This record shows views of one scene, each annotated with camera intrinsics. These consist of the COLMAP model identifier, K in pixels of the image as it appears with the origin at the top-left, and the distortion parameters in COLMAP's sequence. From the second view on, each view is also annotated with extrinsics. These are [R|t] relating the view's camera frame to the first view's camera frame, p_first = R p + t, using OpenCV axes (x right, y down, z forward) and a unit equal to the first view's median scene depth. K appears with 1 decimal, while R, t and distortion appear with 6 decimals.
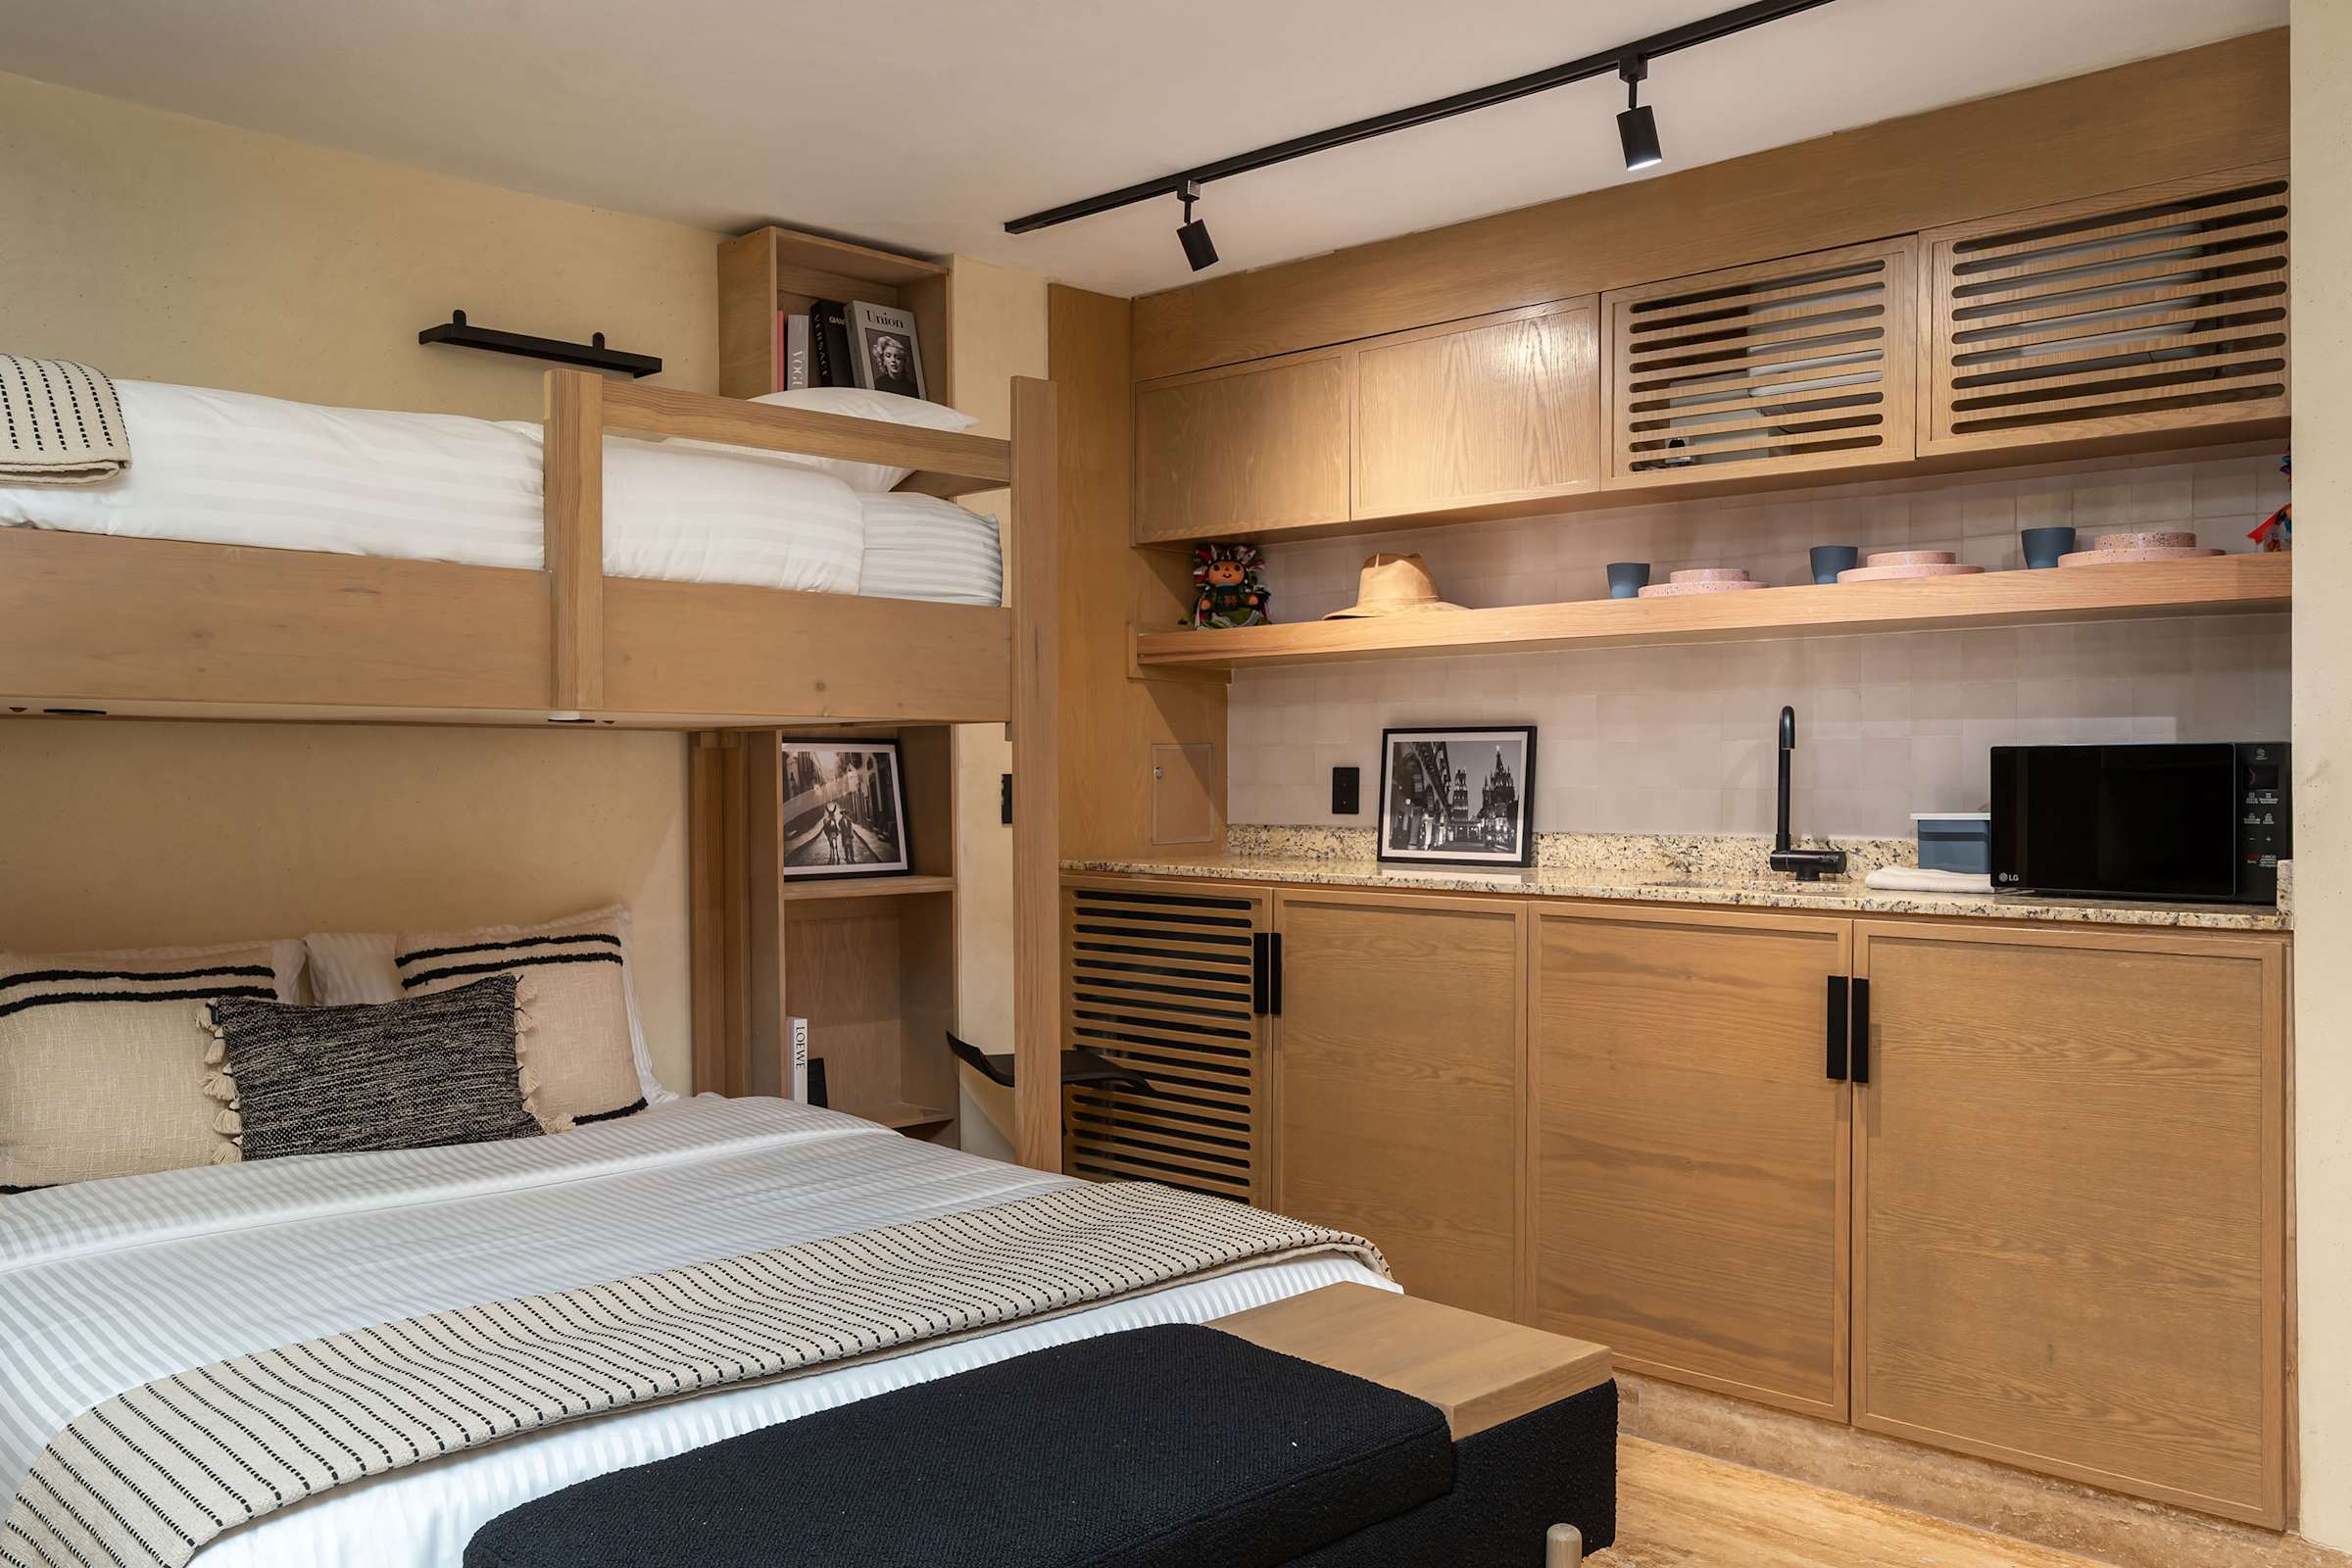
lens RADIAL K [[1903.8, 0, 1188.2], [0, 1903.8, 779.2], [0, 0, 1]] dist [-0.015832, 0.020713]
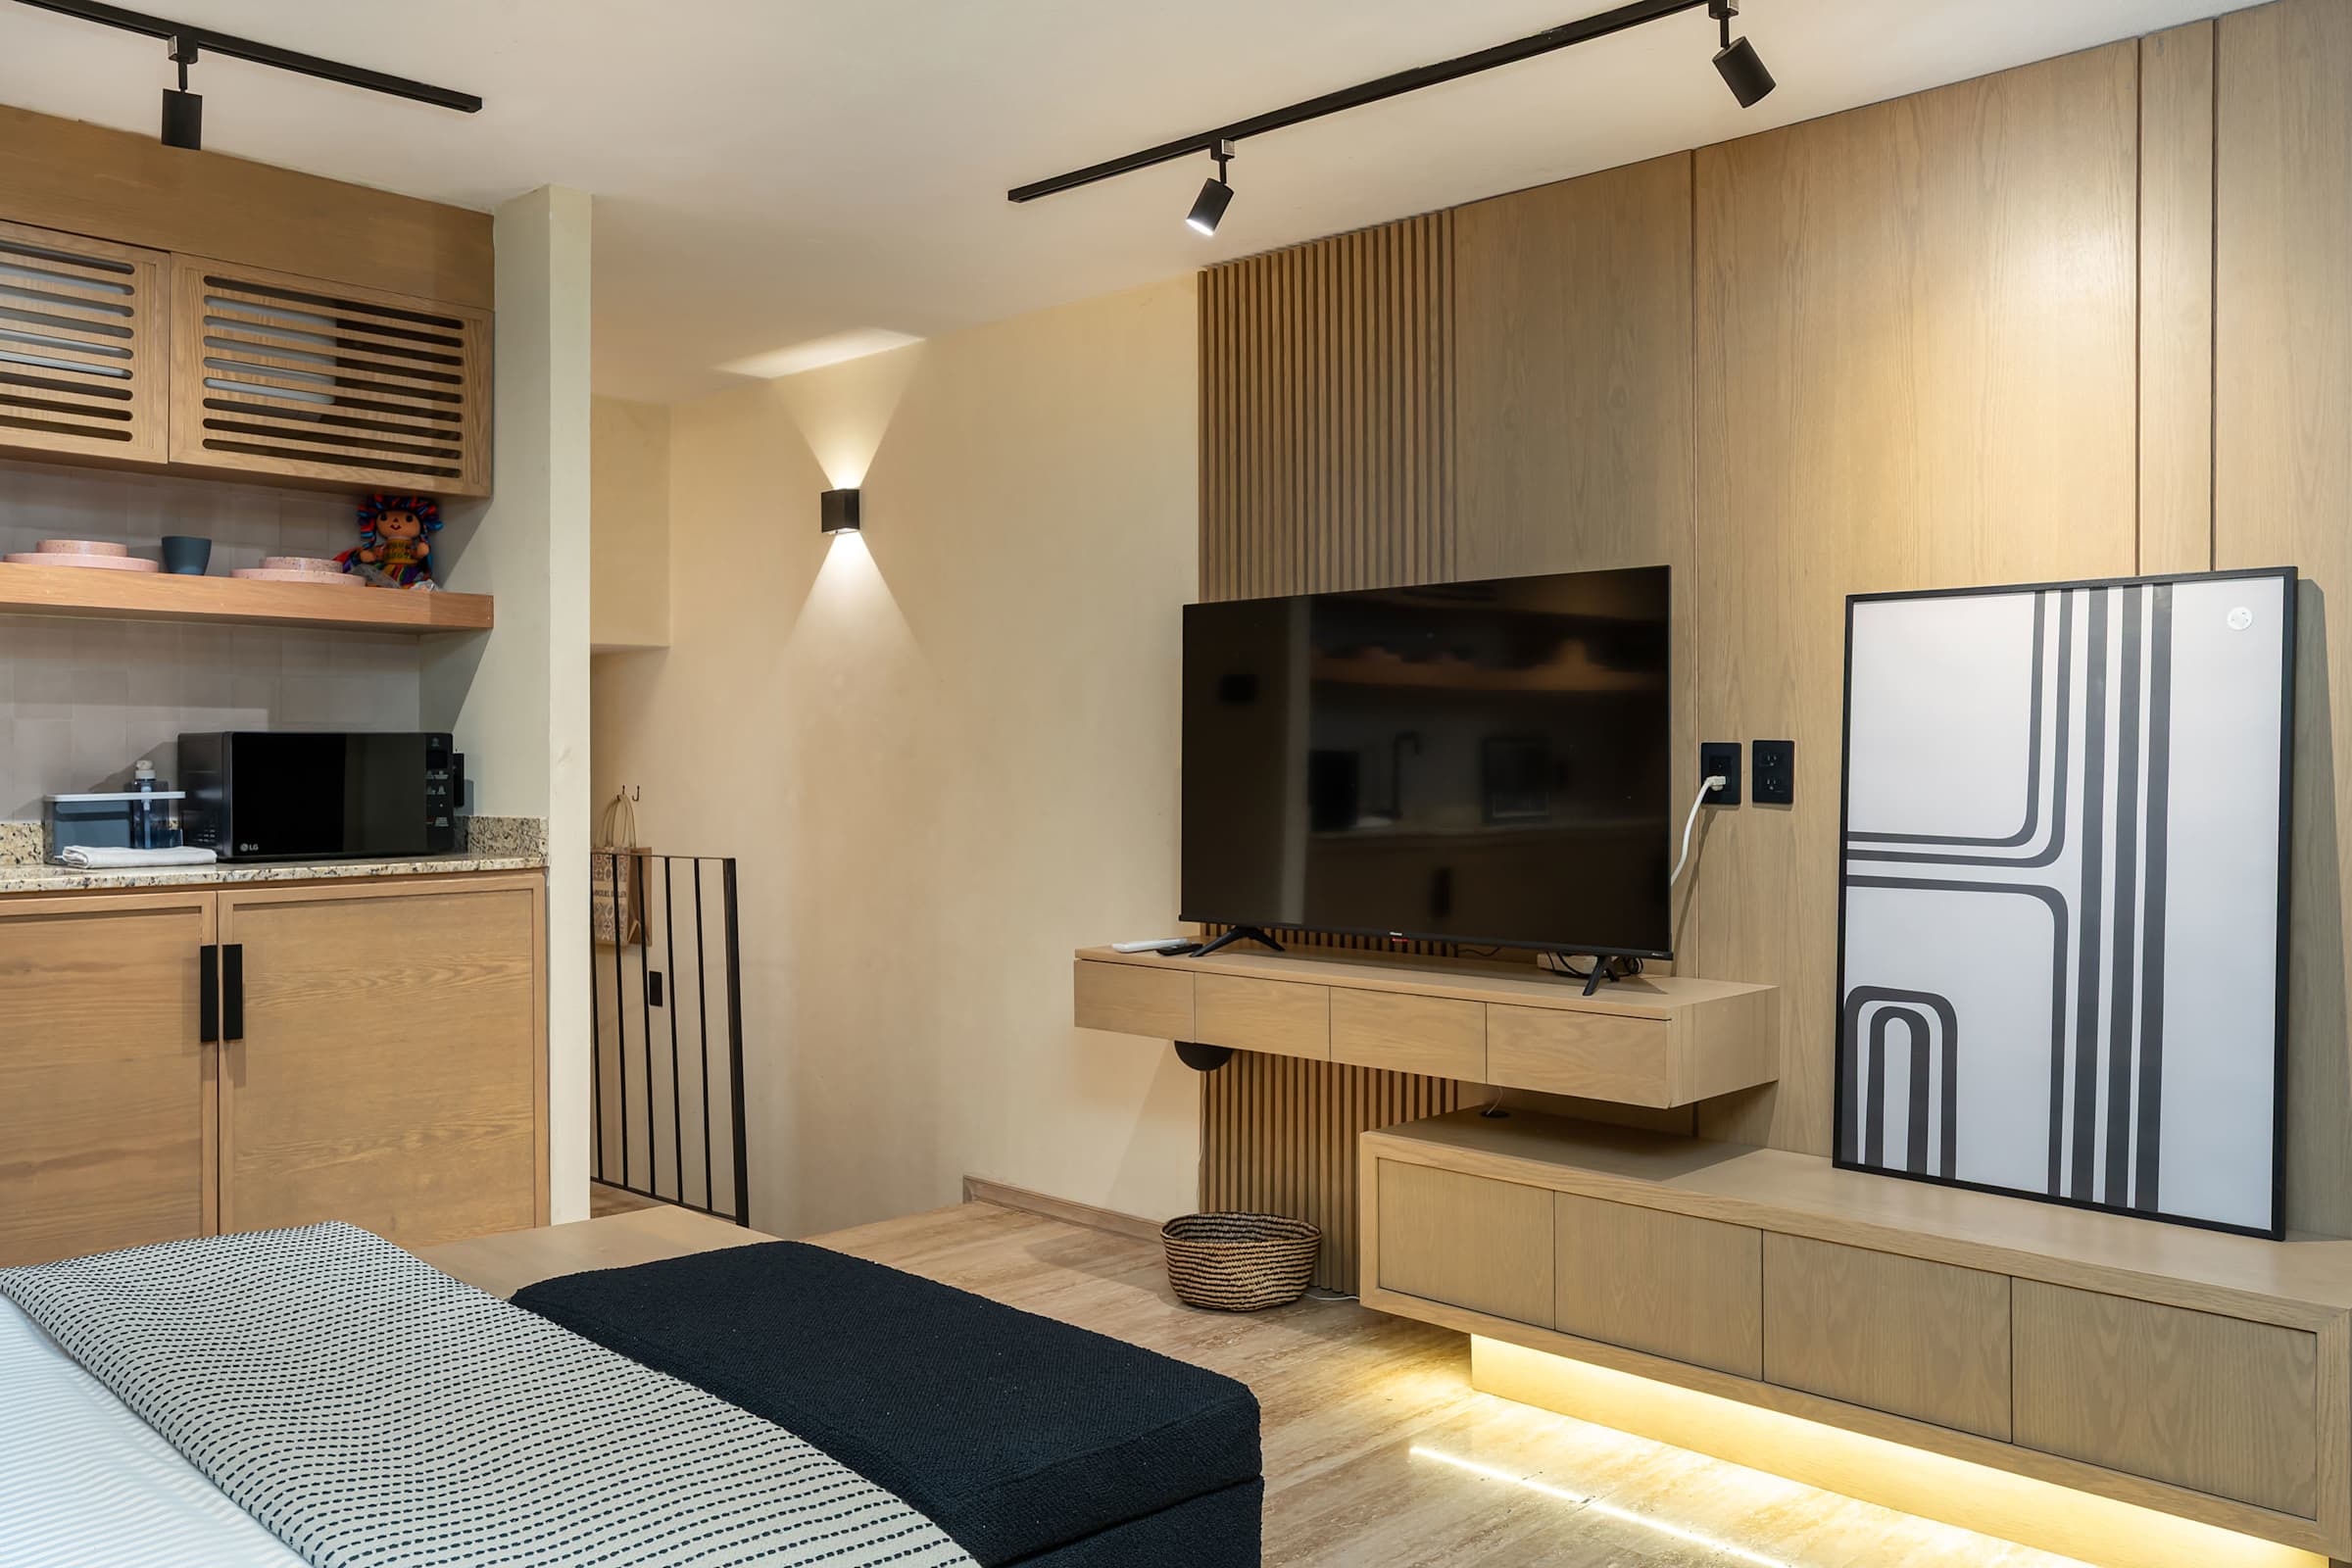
lens RADIAL K [[1903.8, 0, 1184.7], [0, 1903.8, 764.2], [0, 0, 1]] dist [-0.015832, 0.020713]
pose [[-0.011855, -0.002162, 0.999927, -0.697201], [0.003006, 0.999993, 0.002197, 0.000924], [-0.999925, 0.003032, -0.011848, 0.439731]]
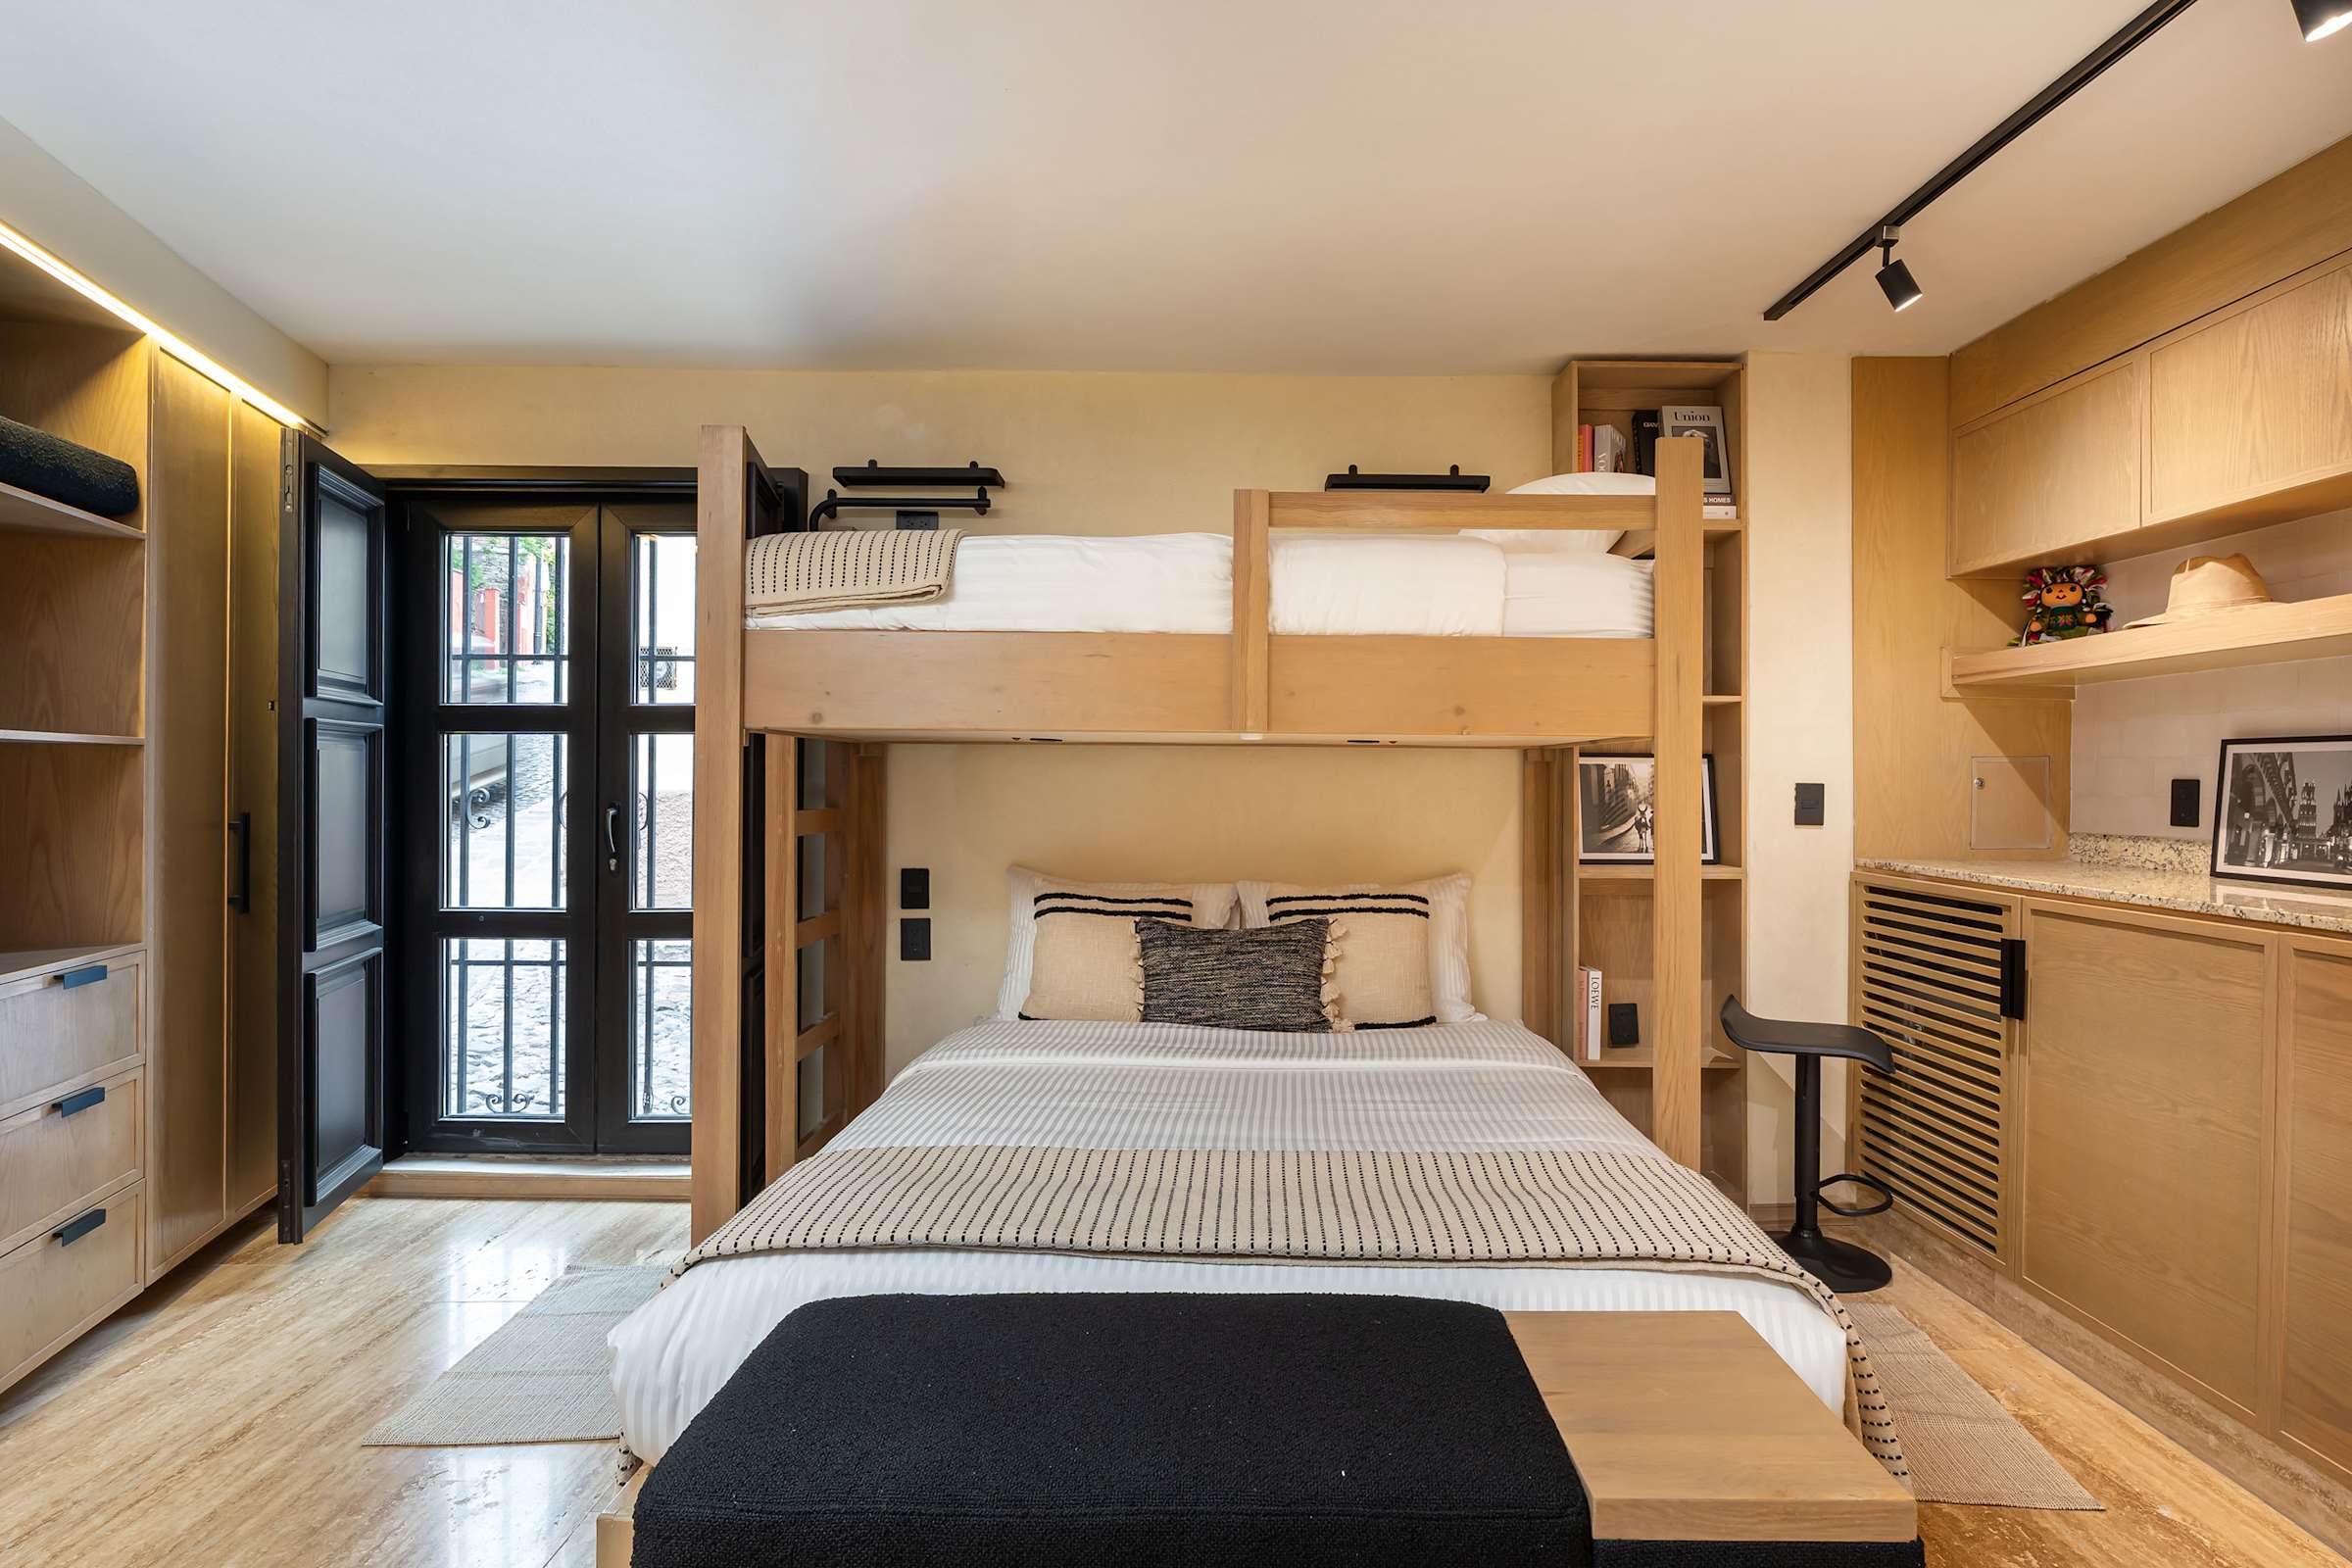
lens RADIAL K [[1232.7, 0, 1236.9], [0, 1232.7, 782.5], [0, 0, 1]] dist [-0.007844, 0.001491]
pose [[0.715539, 0.007942, -0.698528, 0.247281], [-0.010164, 0.999948, 0.000957, -0.000272], [0.698499, 0.006415, 0.715582, 0.282171]]
